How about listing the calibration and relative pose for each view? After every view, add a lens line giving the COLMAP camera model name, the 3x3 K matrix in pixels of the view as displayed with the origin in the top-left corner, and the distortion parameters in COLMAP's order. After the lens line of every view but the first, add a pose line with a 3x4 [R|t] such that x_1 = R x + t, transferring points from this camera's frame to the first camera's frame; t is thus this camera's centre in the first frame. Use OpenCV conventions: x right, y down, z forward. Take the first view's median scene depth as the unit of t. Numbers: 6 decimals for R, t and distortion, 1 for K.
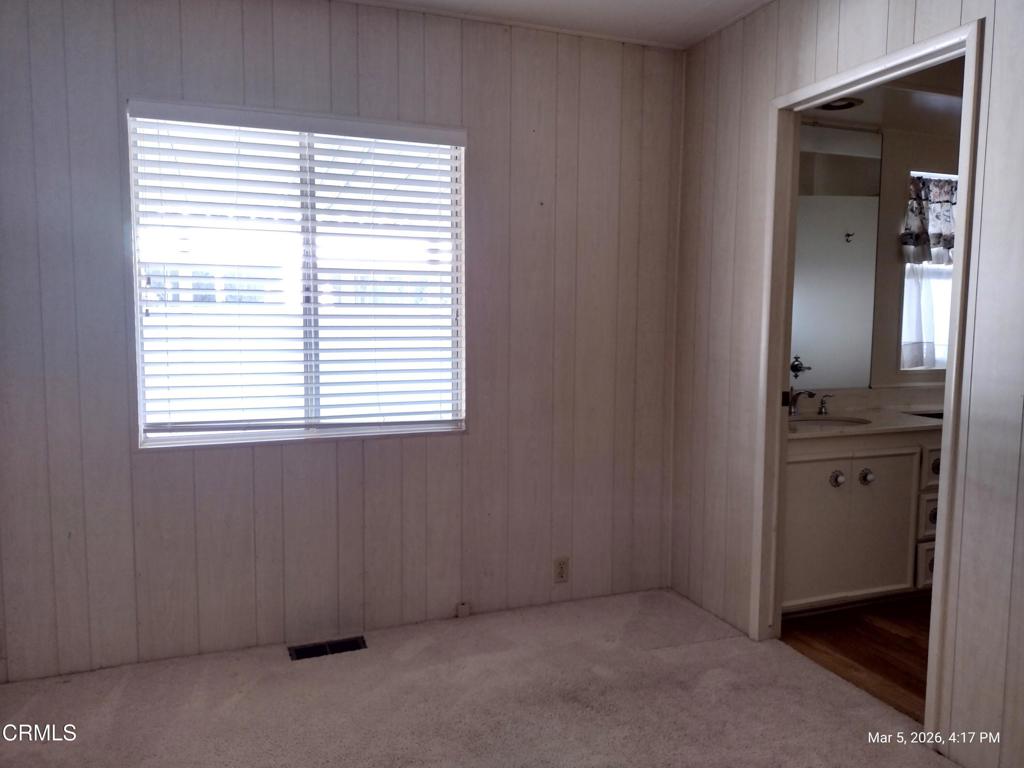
lens RADIAL K [[754.4, 0, 541.1], [0, 754.4, 382.6], [0, 0, 1]] dist [-0.004450, -0.032205]
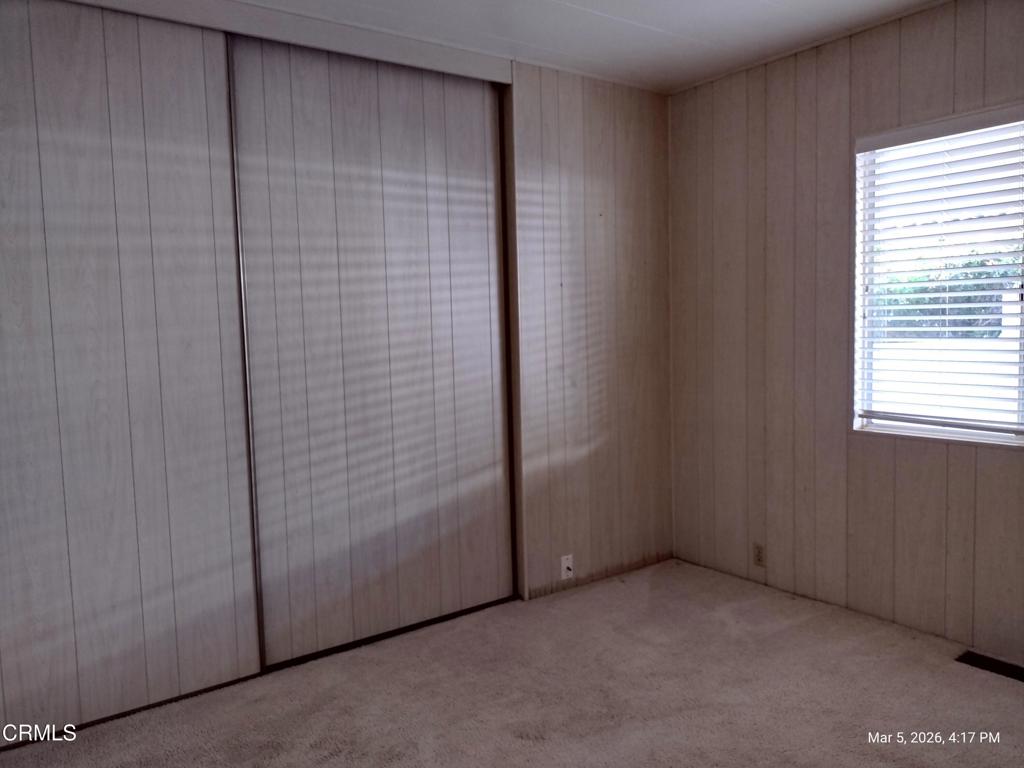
lens RADIAL K [[754.4, 0, 541.1], [0, 754.4, 382.6], [0, 0, 1]] dist [-0.004450, -0.032205]
pose [[0.267053, 0.062882, -0.961628, 0.470972], [-0.060570, 0.996991, 0.048374, -0.014621], [0.961776, 0.045328, 0.270058, 0.189926]]
